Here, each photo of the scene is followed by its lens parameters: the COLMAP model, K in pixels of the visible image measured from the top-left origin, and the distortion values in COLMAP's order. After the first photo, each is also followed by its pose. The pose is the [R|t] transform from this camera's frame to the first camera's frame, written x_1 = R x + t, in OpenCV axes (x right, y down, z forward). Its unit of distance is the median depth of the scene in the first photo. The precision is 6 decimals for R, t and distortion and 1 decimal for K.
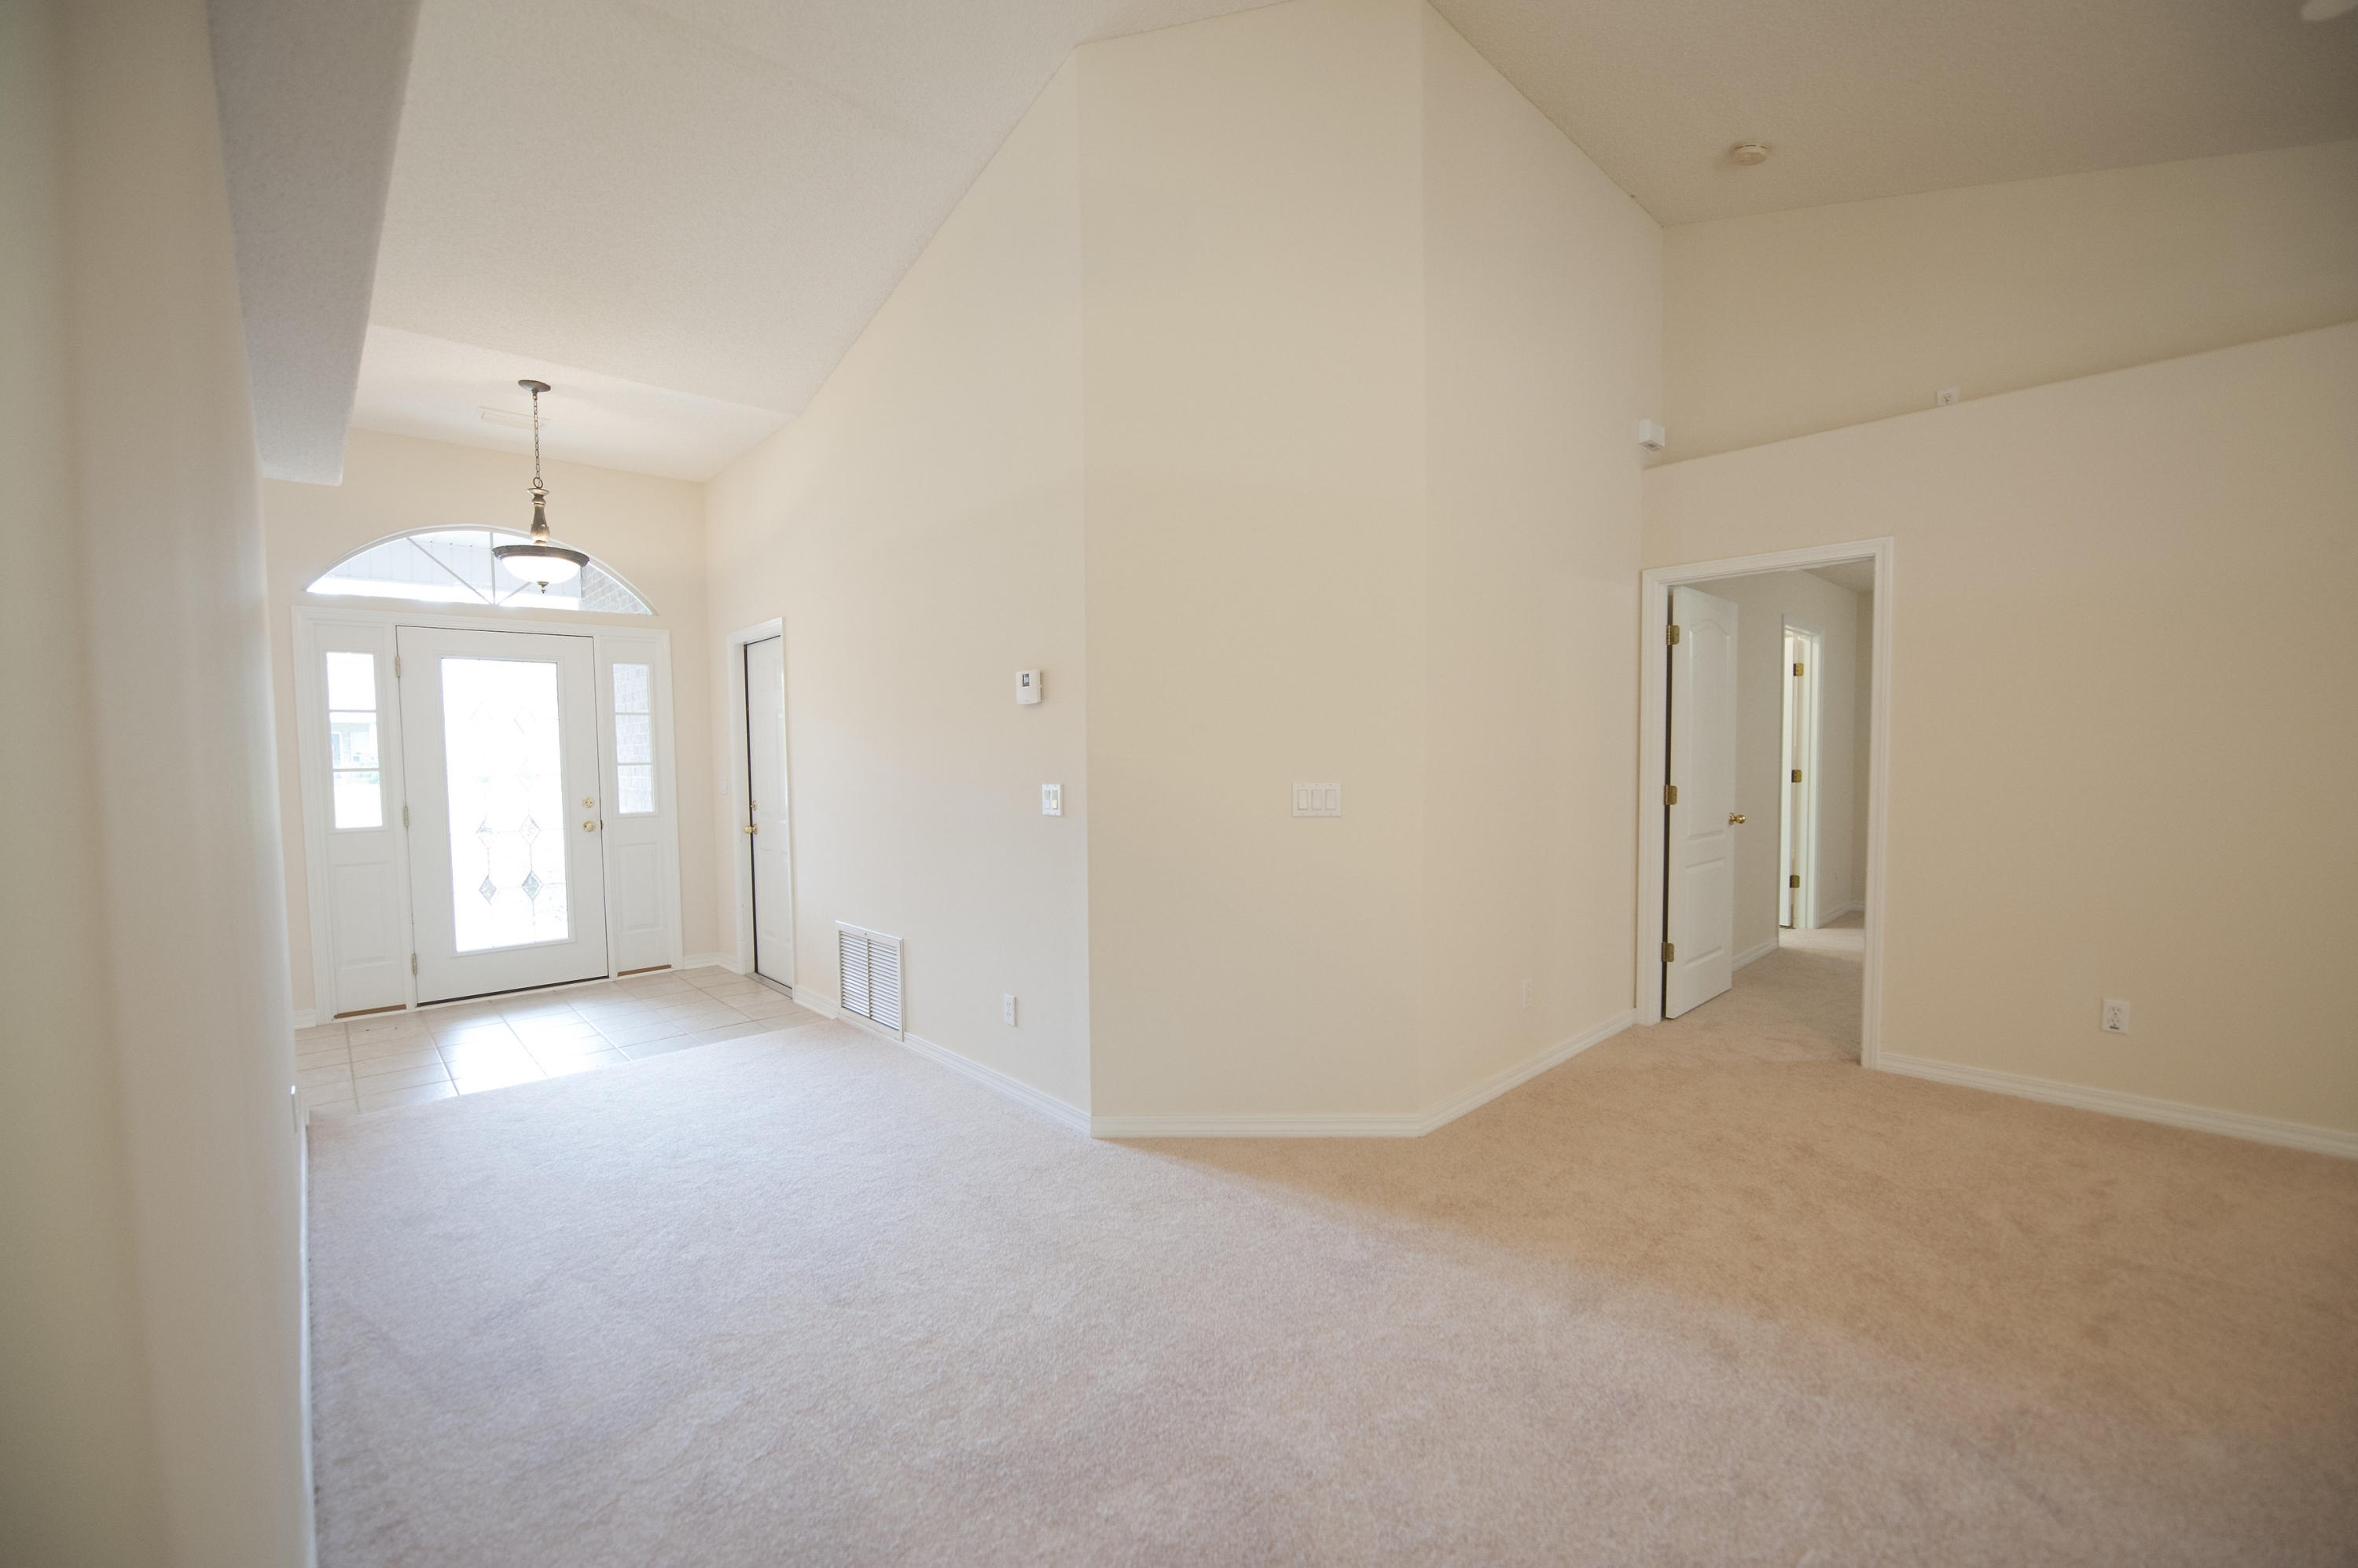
lens RADIAL K [[953.1, 0, 1185.2], [0, 953.1, 800.3], [0, 0, 1]] dist [-0.013551, -0.003586]
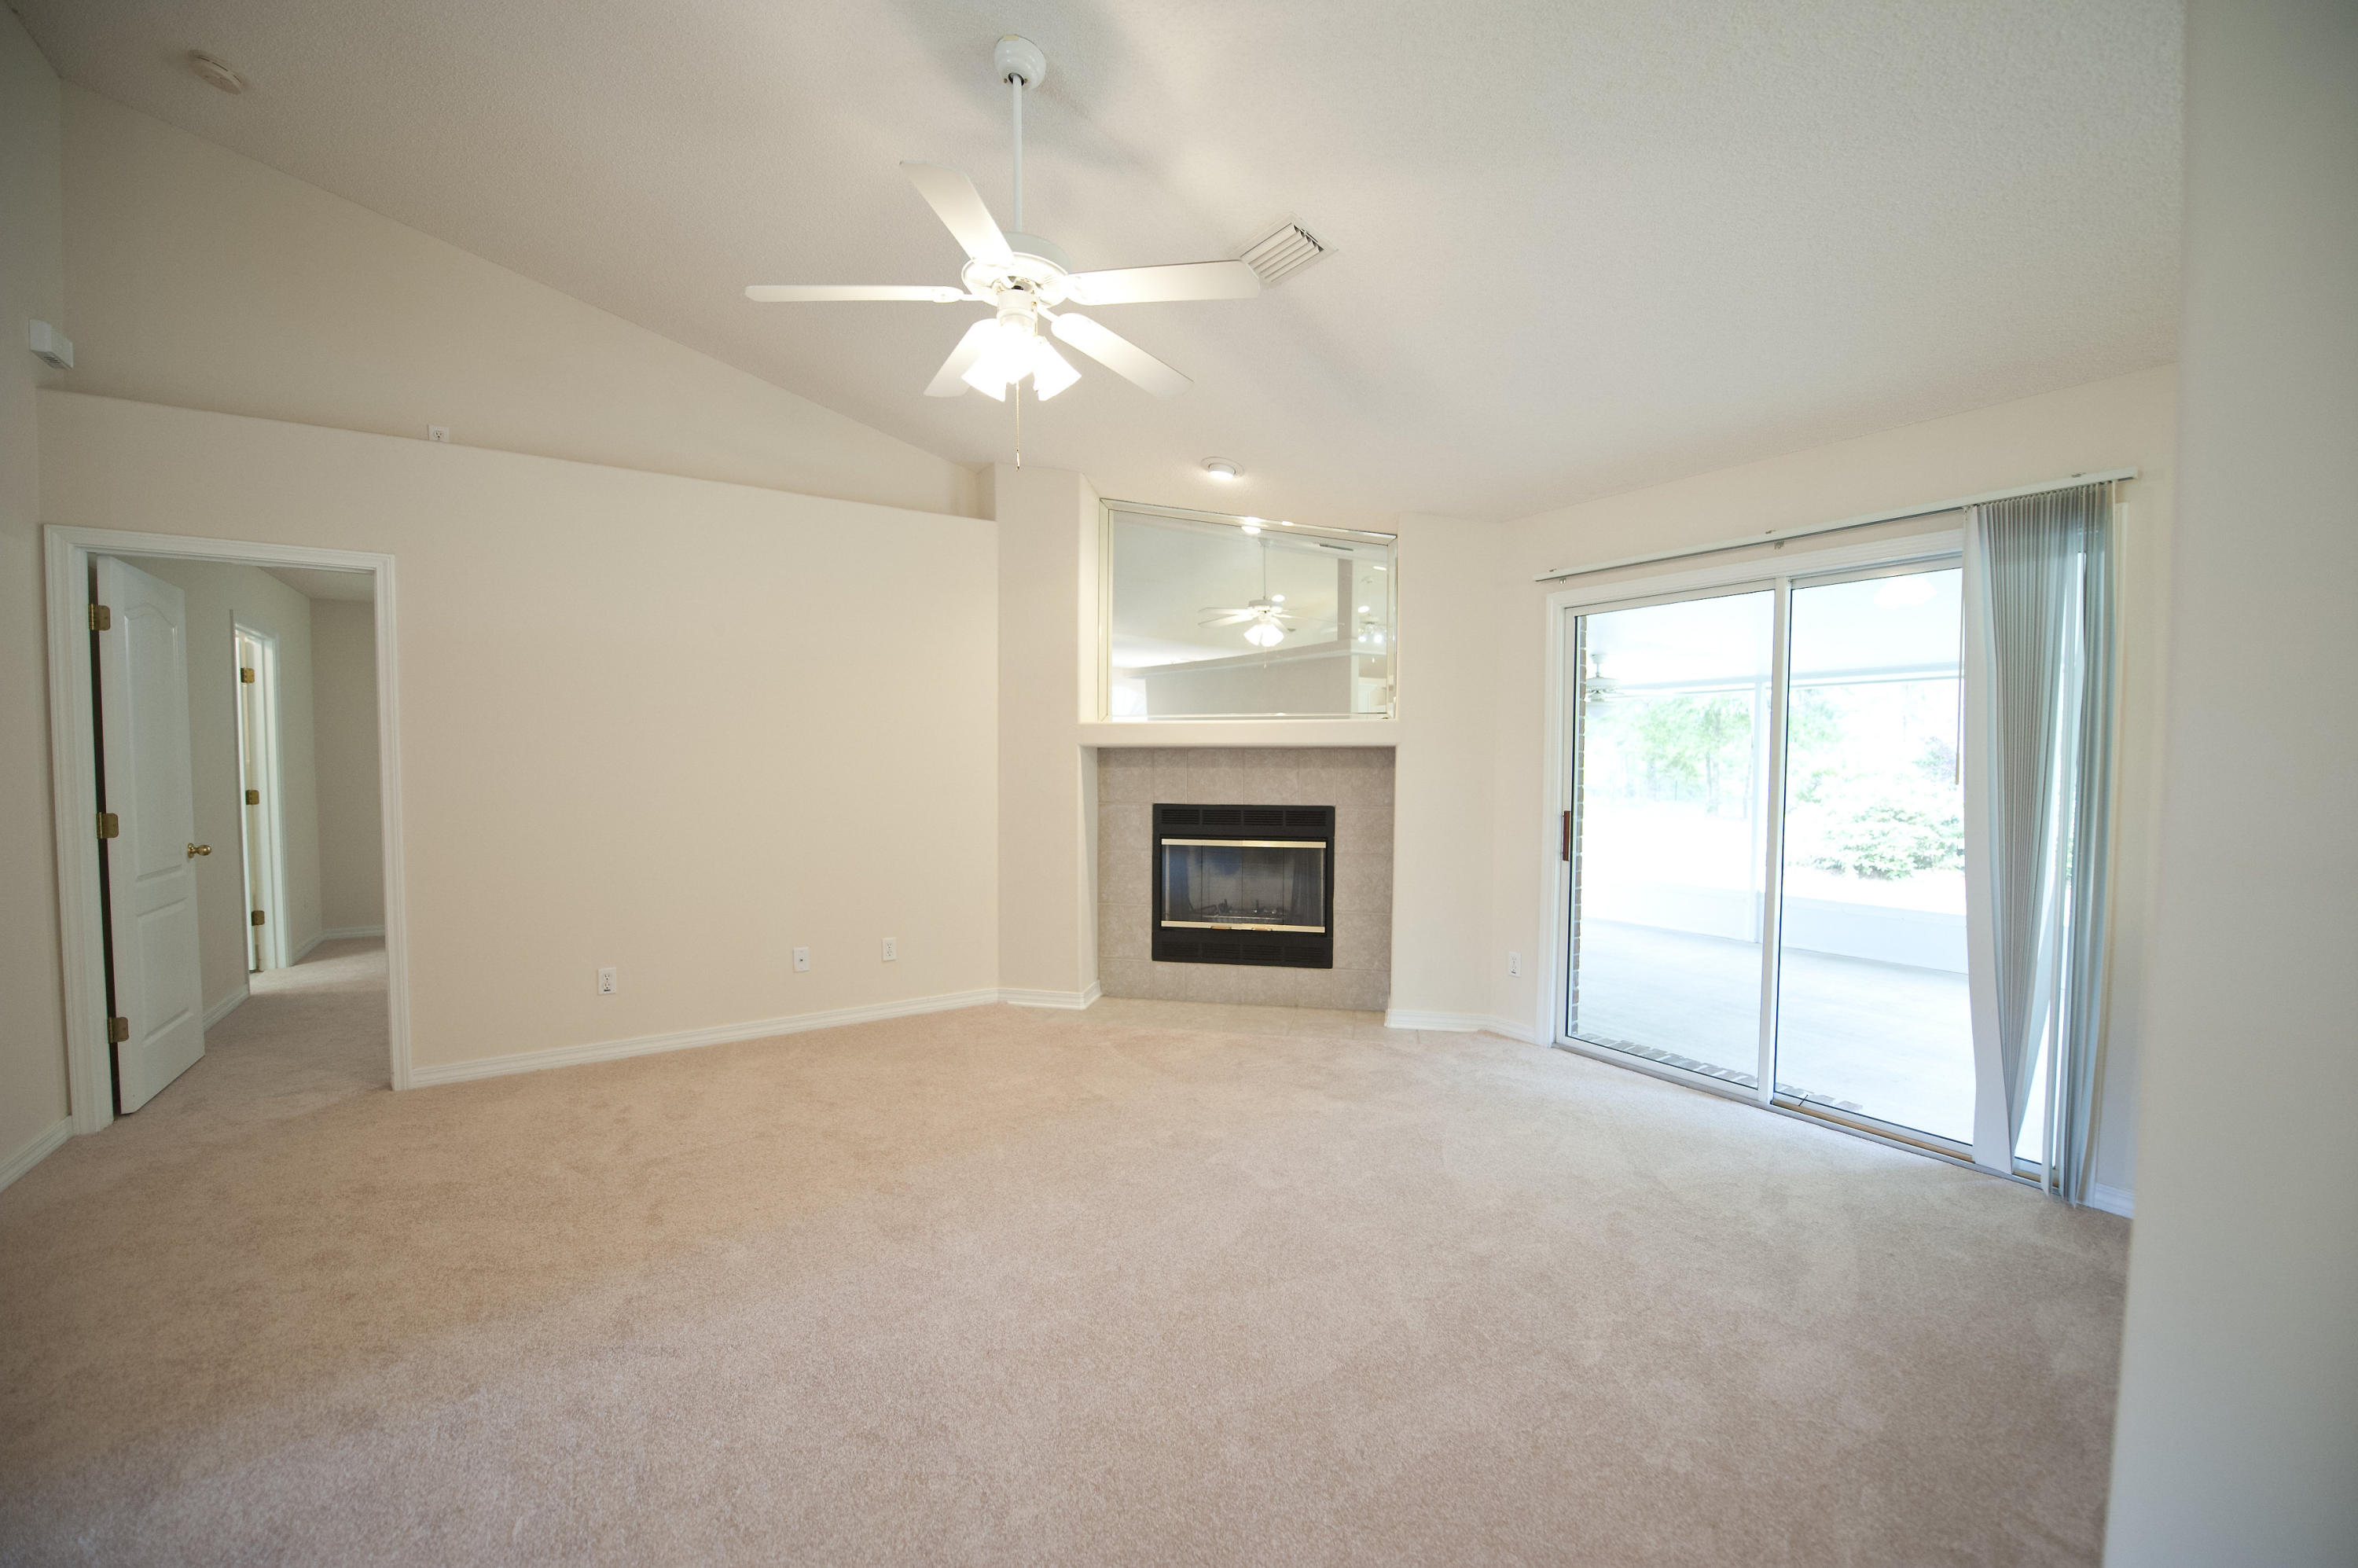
lens RADIAL K [[941.0, 0, 1184.0], [0, 941.0, 800.1], [0, 0, 1]] dist [-0.014972, -0.002651]
pose [[0.168028, -0.028940, 0.985357, -0.075620], [0.047646, 0.998639, 0.021205, -0.000214], [-0.984630, 0.043385, 0.169178, 0.014697]]
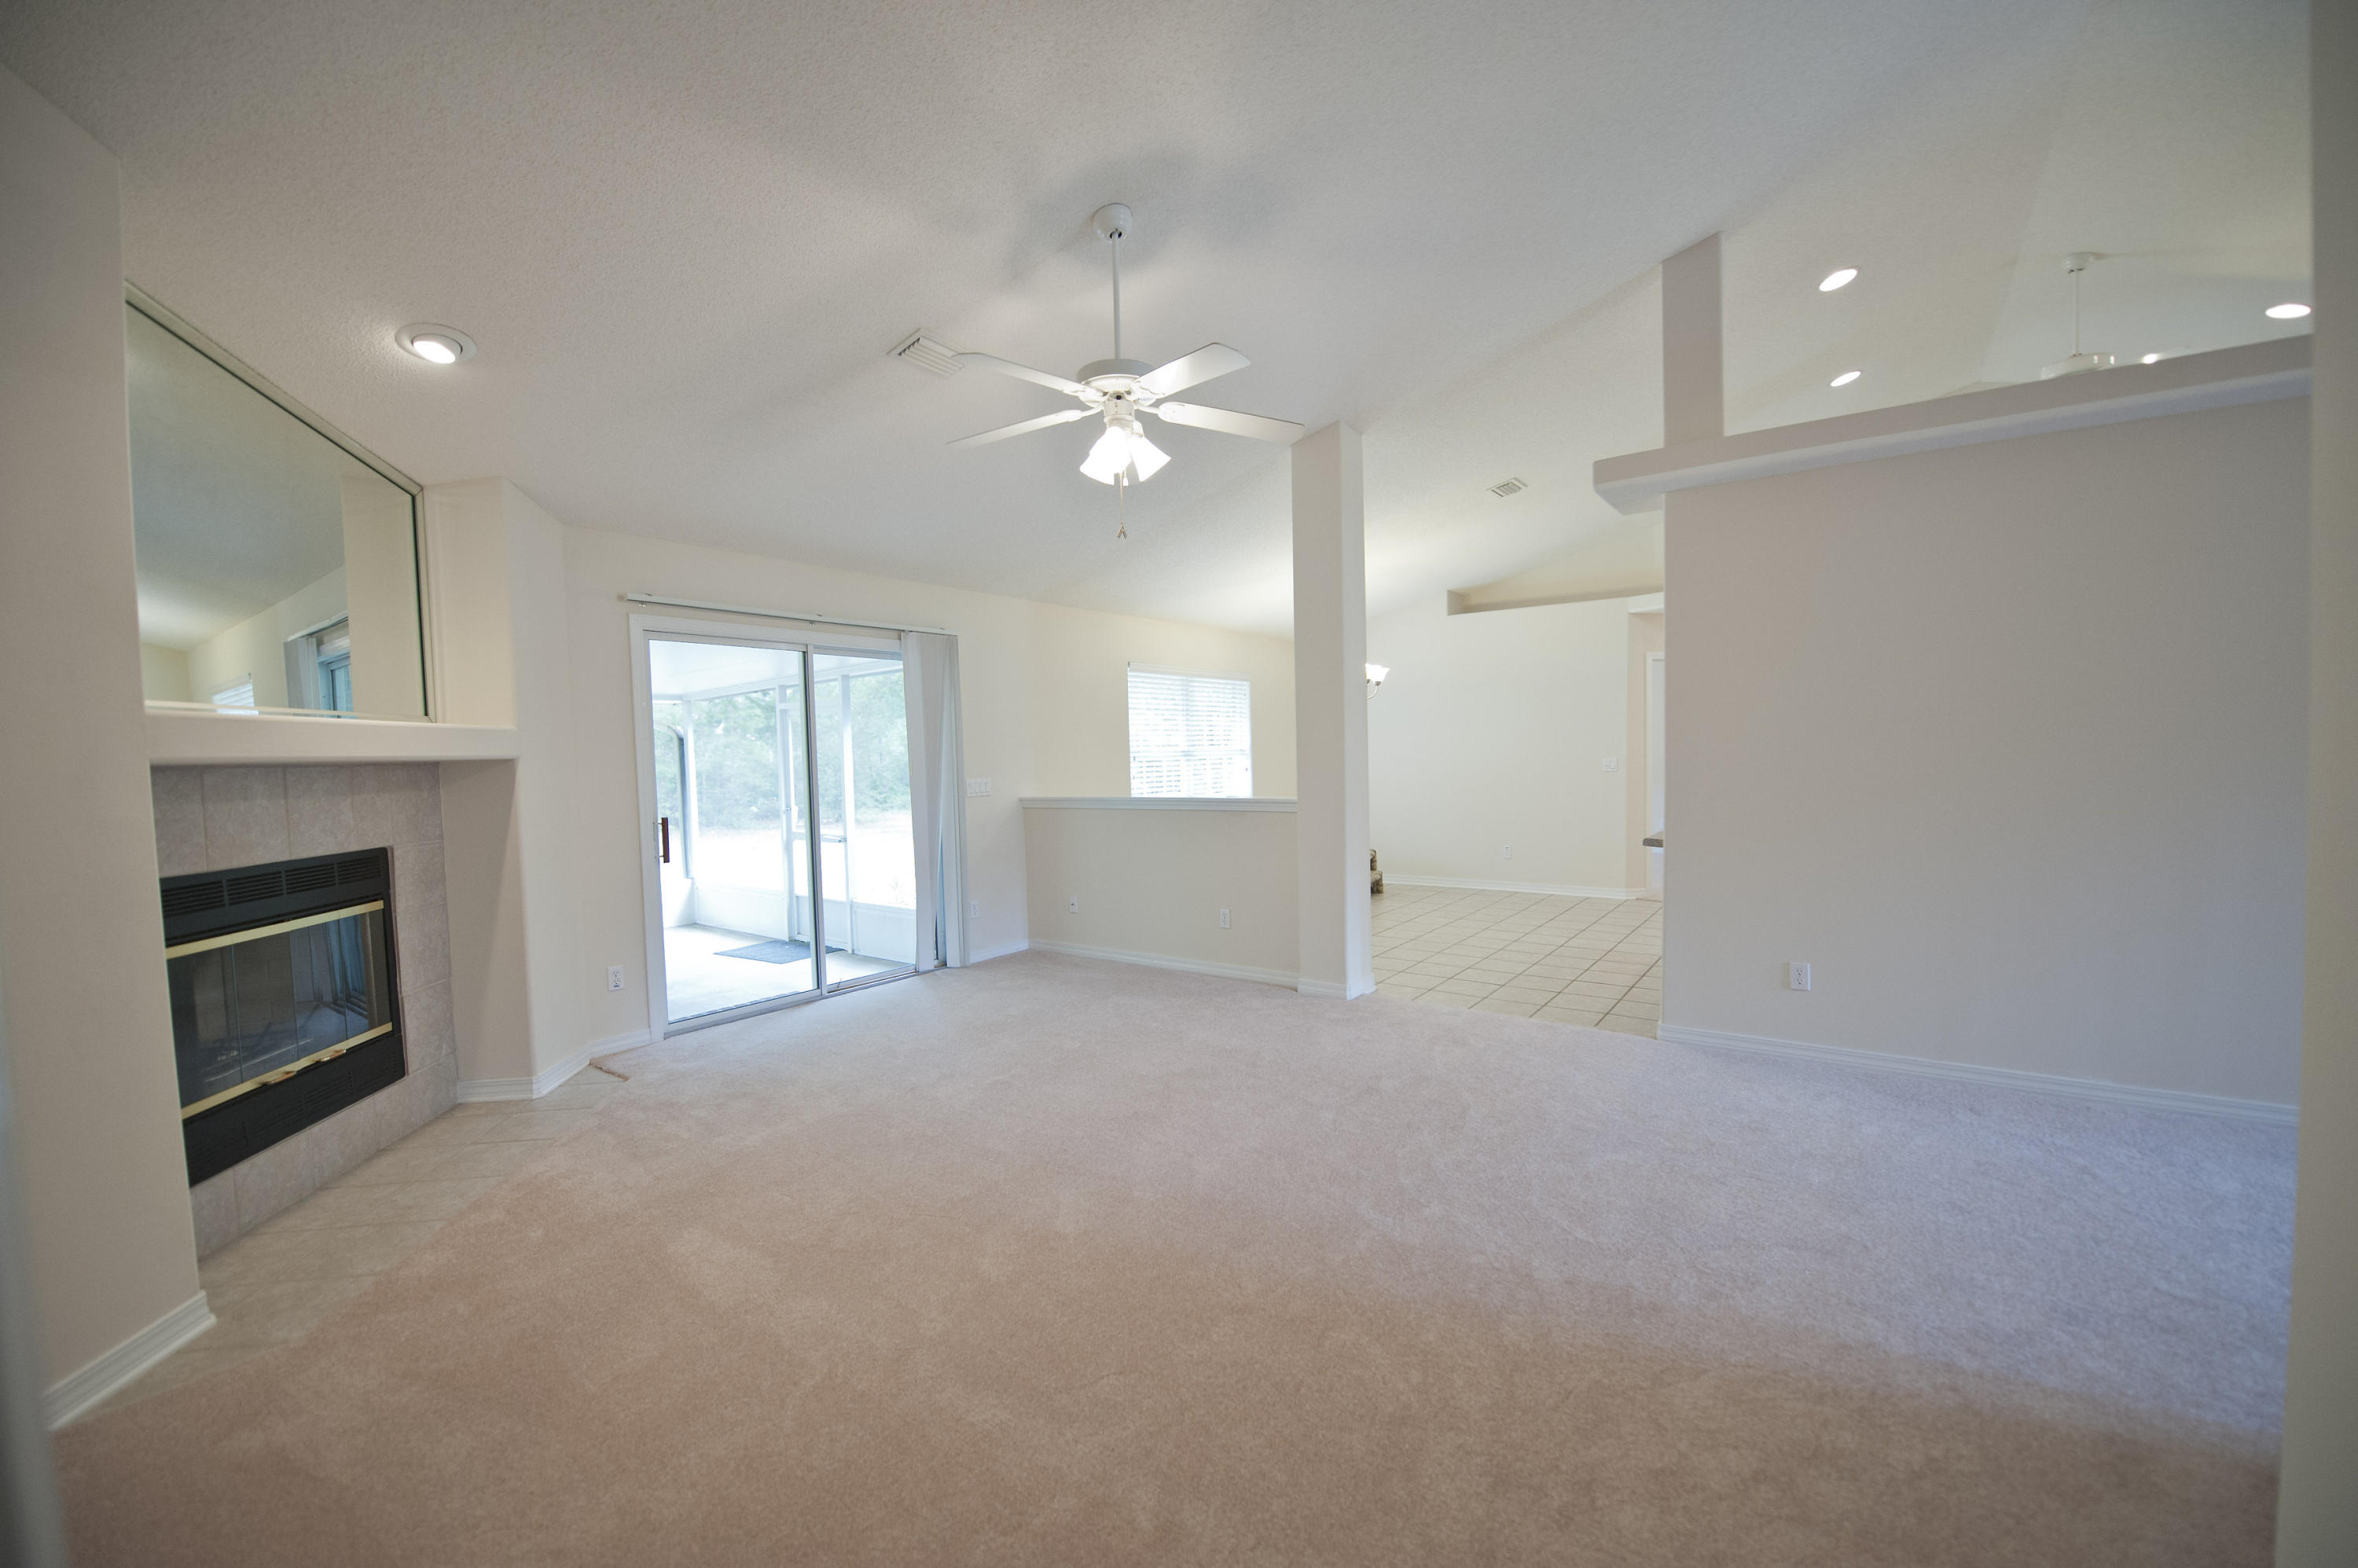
lens RADIAL K [[953.1, 0, 1185.2], [0, 953.1, 800.3], [0, 0, 1]] dist [-0.013551, -0.003586]
pose [[-0.980909, 0.047556, -0.188564, 0.567311], [0.028148, 0.994147, 0.104302, -0.064583], [0.192420, 0.097003, -0.976506, 0.944733]]
